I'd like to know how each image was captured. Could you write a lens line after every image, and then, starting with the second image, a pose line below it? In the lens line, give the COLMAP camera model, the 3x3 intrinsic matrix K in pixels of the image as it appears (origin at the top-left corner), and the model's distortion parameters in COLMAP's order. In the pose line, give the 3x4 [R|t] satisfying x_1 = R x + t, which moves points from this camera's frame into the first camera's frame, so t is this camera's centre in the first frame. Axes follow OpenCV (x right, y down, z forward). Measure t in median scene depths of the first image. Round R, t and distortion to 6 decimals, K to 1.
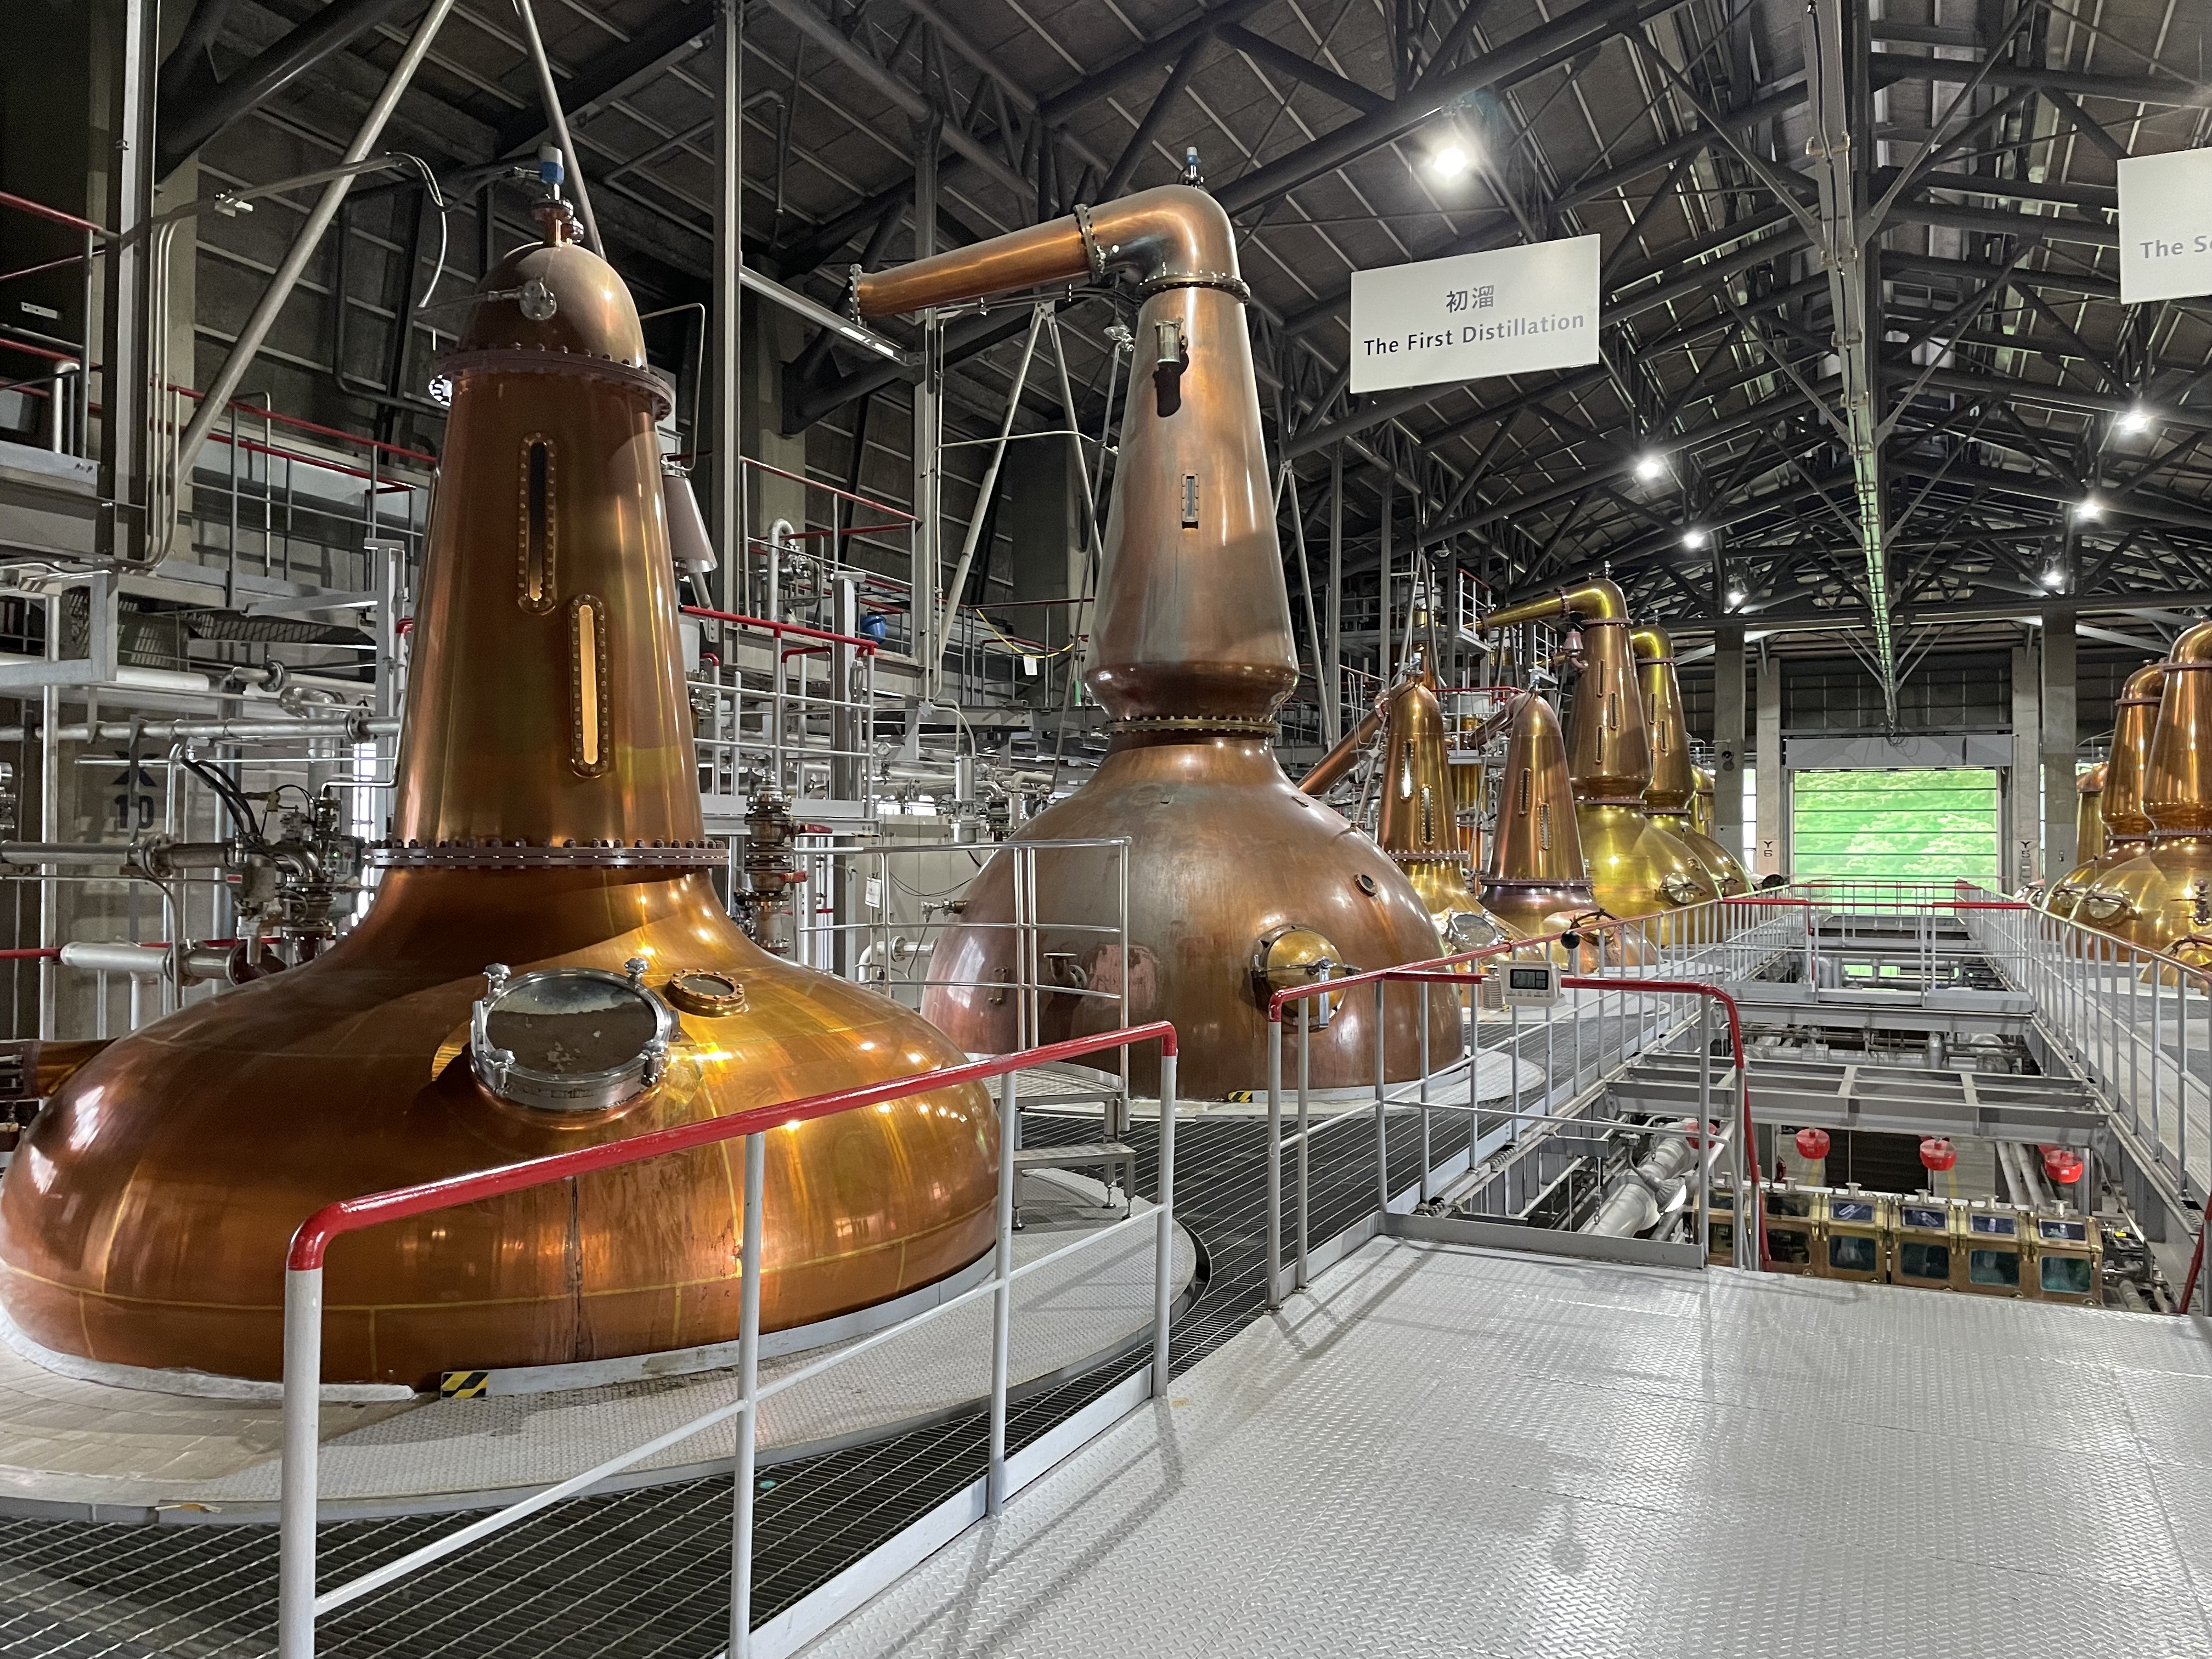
lens RADIAL K [[1659.6, 0, 1100.0], [0, 1659.6, 825.3], [0, 0, 1]] dist [0.094480, -0.120927]
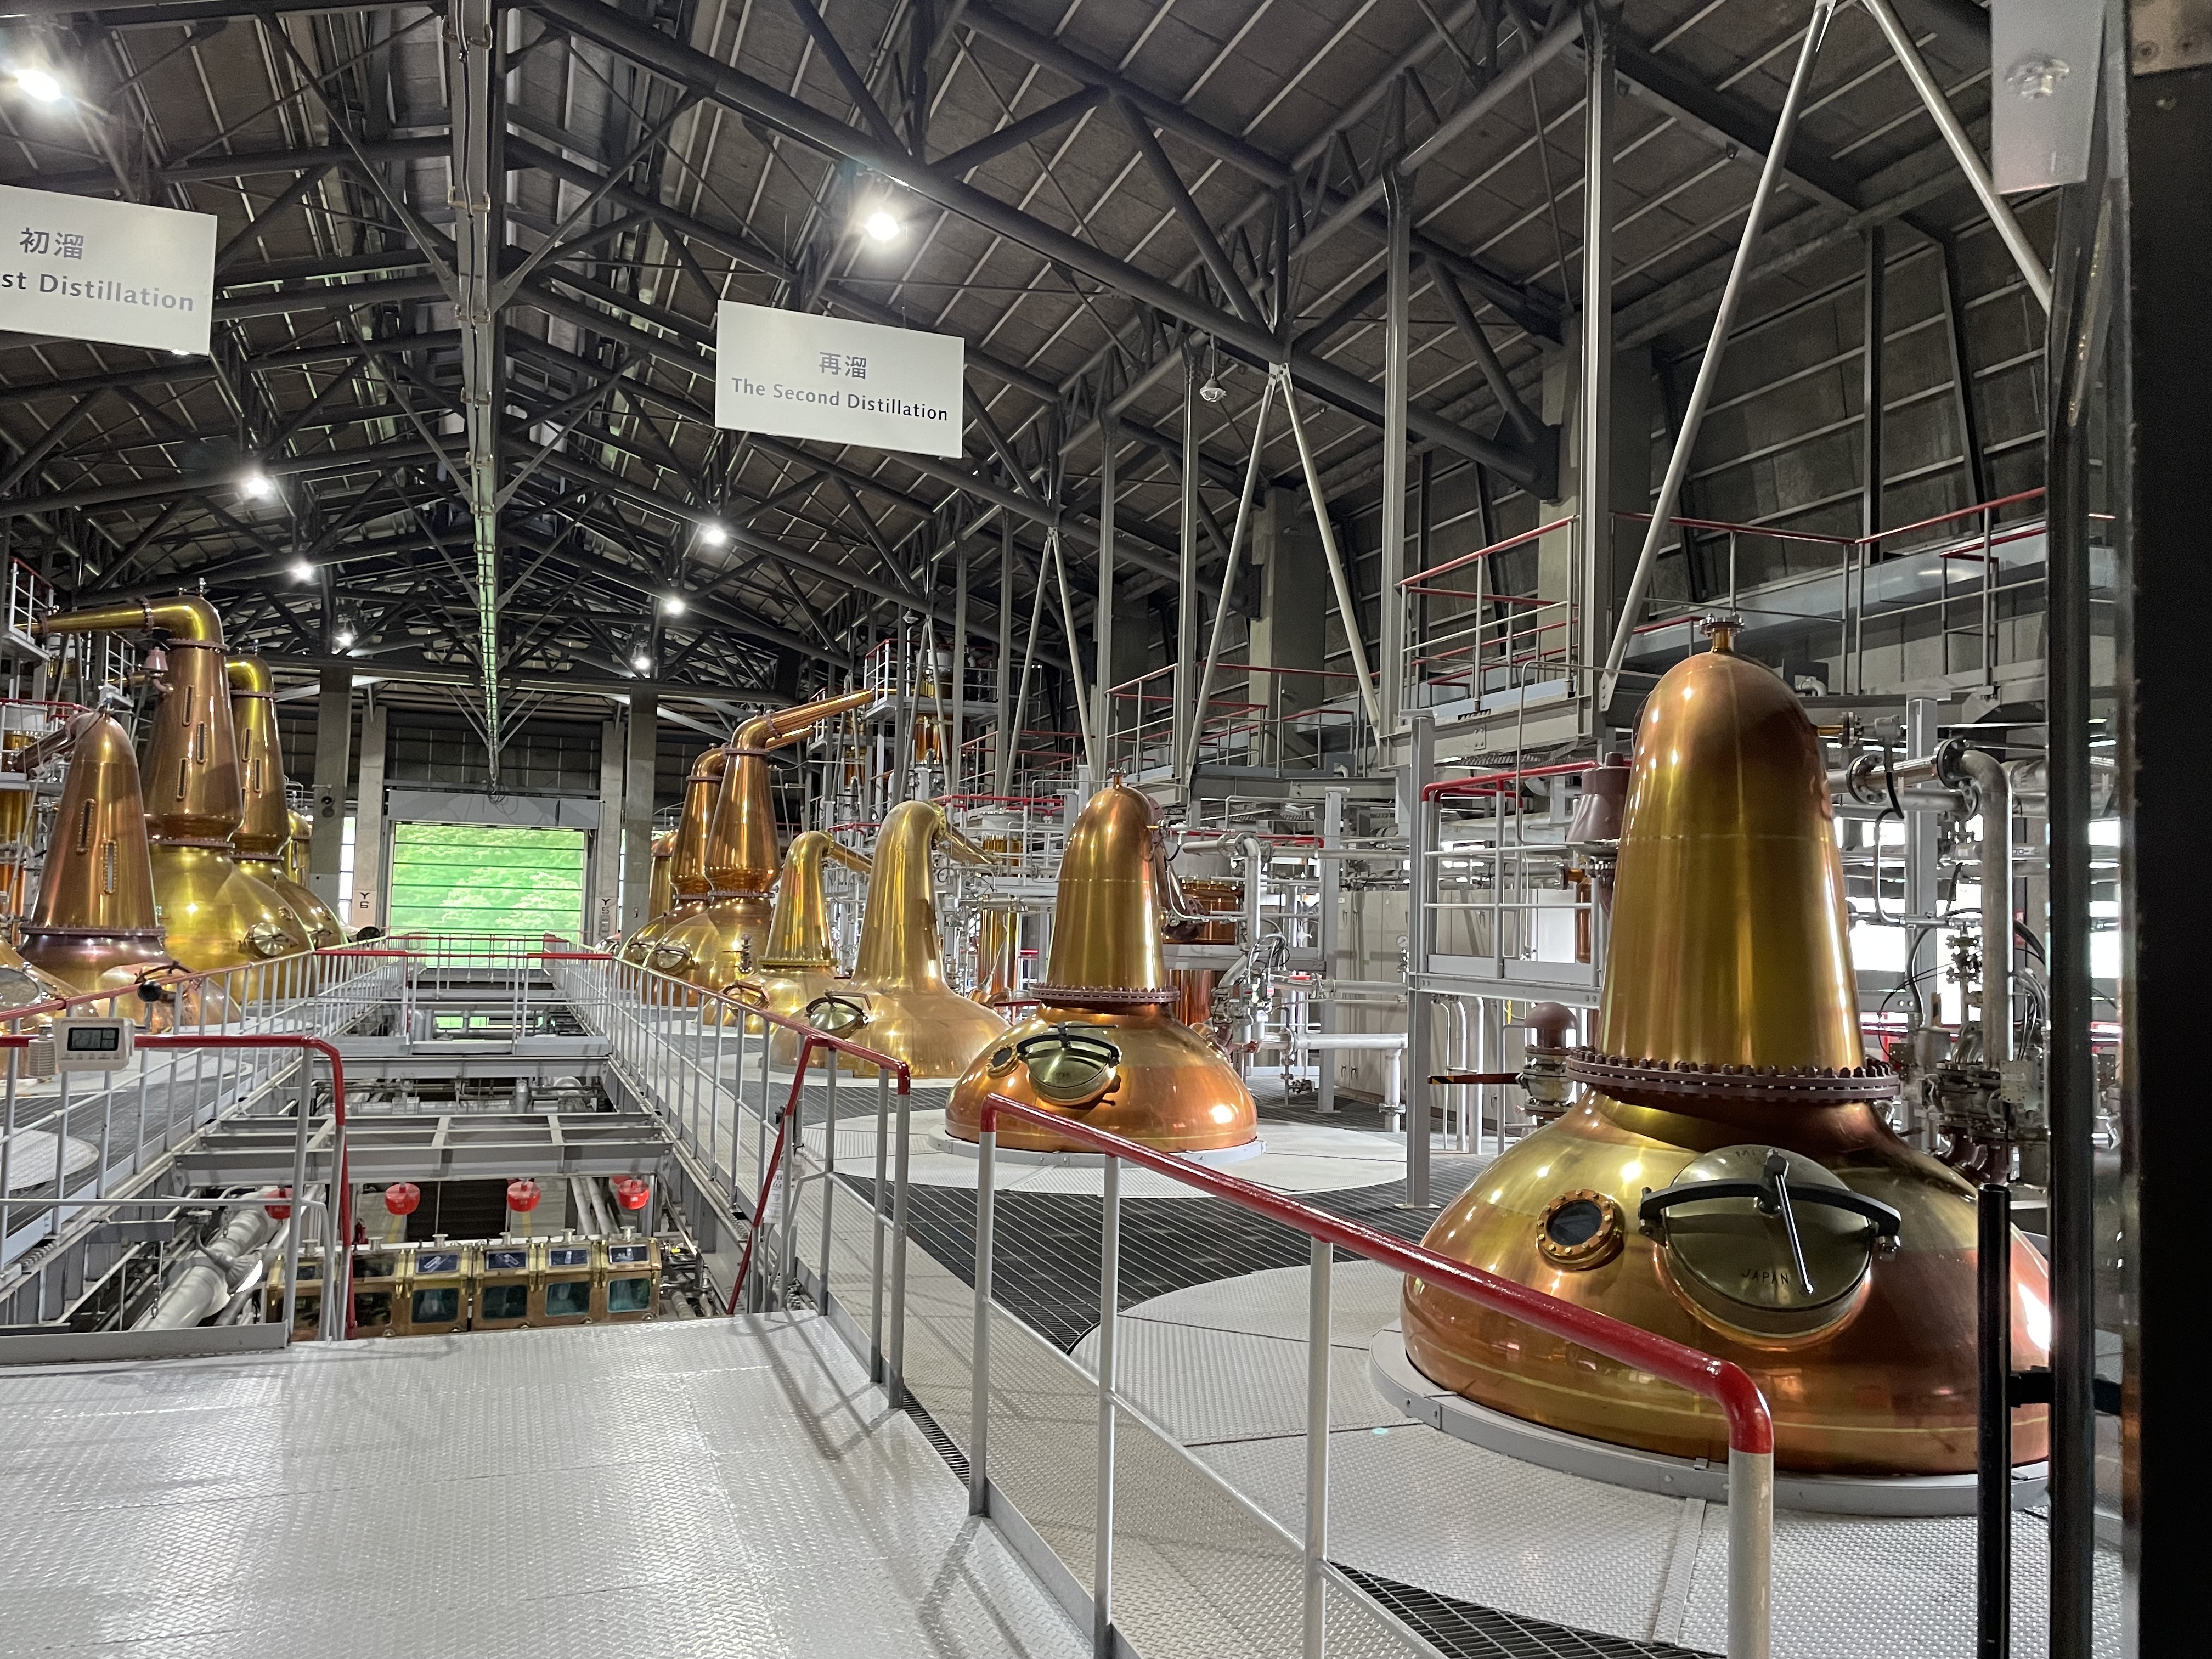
lens RADIAL K [[1659.6, 0, 1128.1], [0, 1659.6, 832.2], [0, 0, 1]] dist [0.094480, -0.120927]
pose [[0.692532, 0.054506, 0.719325, -0.000786], [-0.034573, 0.998503, -0.042375, 0.002542], [-0.720558, 0.004477, 0.693380, 0.012986]]
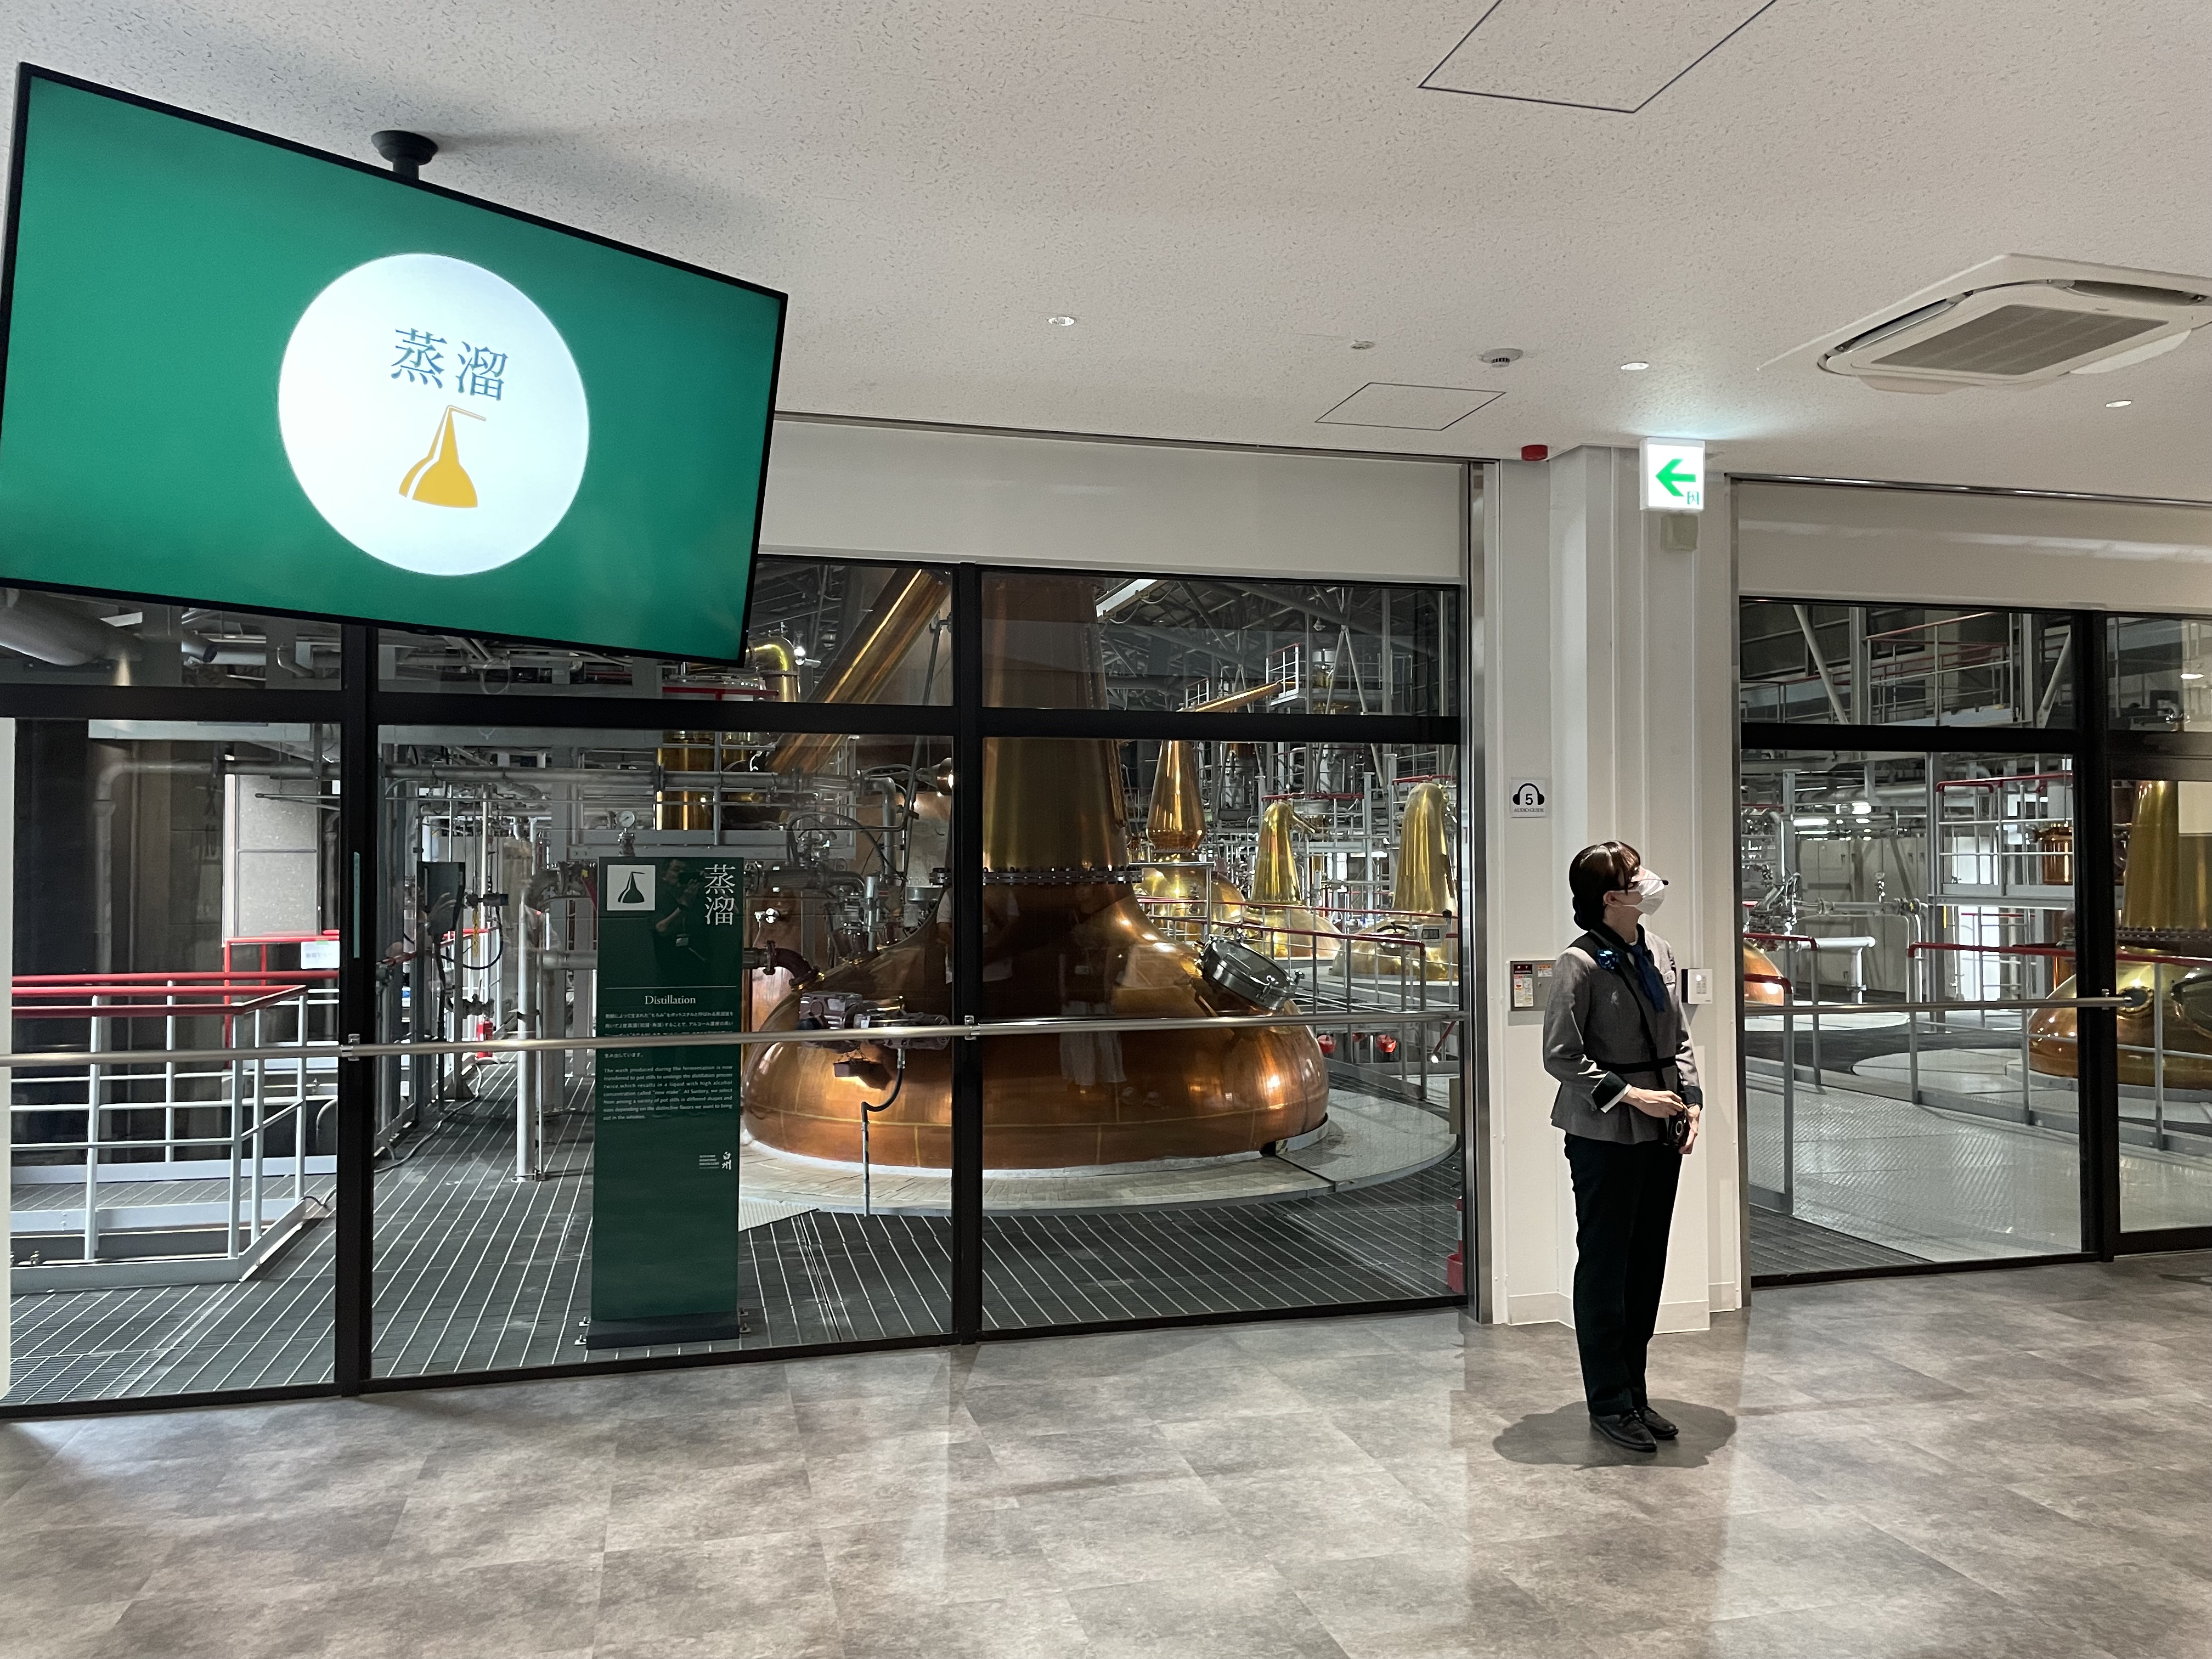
lens RADIAL K [[1659.6, 0, 1109.2], [0, 1659.6, 829.3], [0, 0, 1]] dist [0.094480, -0.120927]
pose [[0.764996, 0.008035, 0.643985, -0.622878], [-0.004860, 0.999966, -0.006703, -0.007665], [-0.644017, 0.001998, 0.765008, -0.123404]]
